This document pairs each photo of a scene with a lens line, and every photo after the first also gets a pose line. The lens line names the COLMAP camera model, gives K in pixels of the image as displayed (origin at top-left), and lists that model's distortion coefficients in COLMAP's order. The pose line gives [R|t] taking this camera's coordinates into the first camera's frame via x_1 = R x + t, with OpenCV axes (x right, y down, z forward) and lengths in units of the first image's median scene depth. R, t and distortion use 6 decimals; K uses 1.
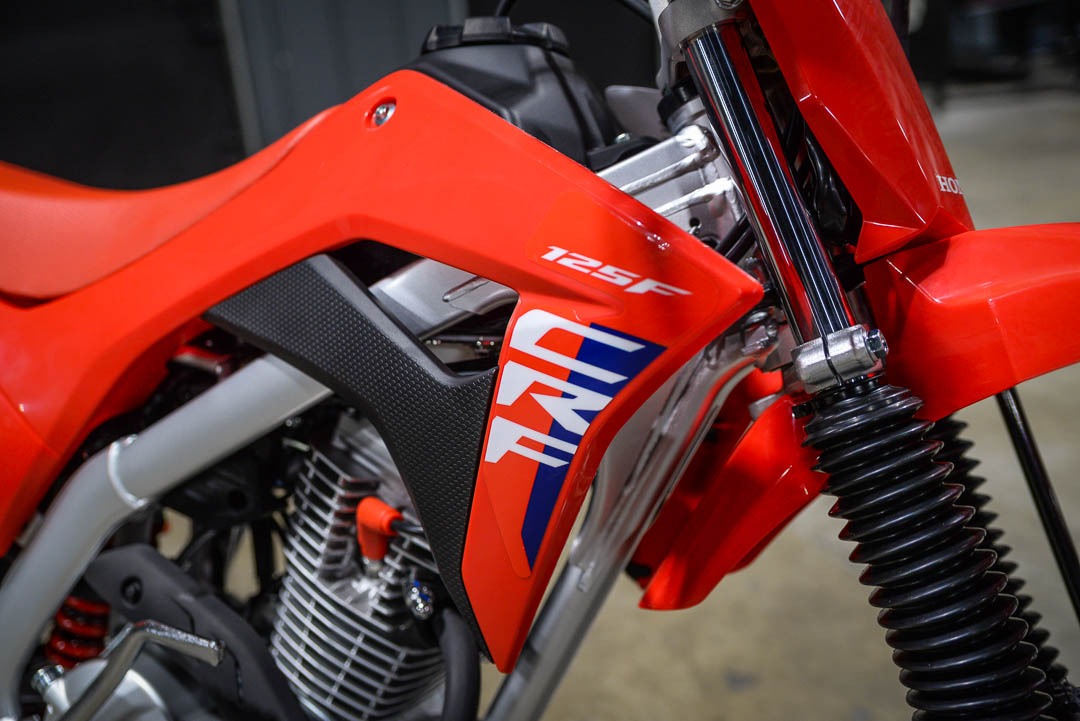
lens RADIAL K [[1208.7, 0, 540.0], [0, 1208.7, 360.5], [0, 0, 1]] dist [-0.037515, -0.019868]
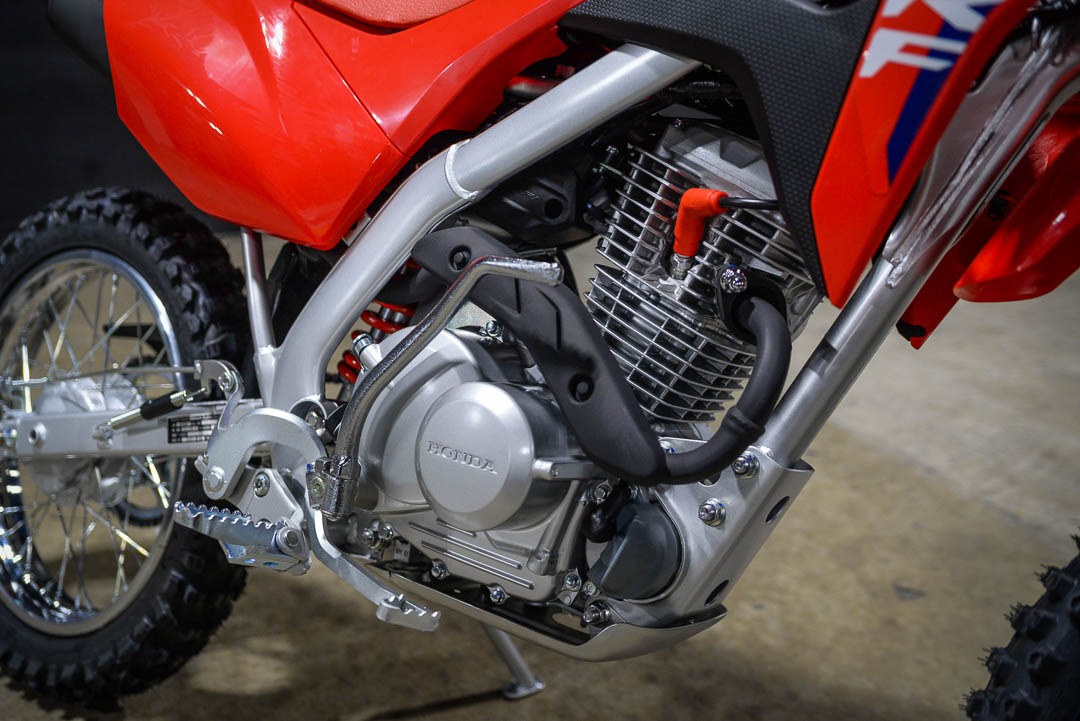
lens RADIAL K [[1063.5, 0, 537.0], [0, 1063.5, 337.1], [0, 0, 1]] dist [-0.010971, -0.018951]
pose [[0.985907, 0.123479, -0.112875, -0.159131], [-0.134272, 0.986514, -0.093606, 0.362004], [0.099794, 0.107443, 0.989190, 0.055536]]
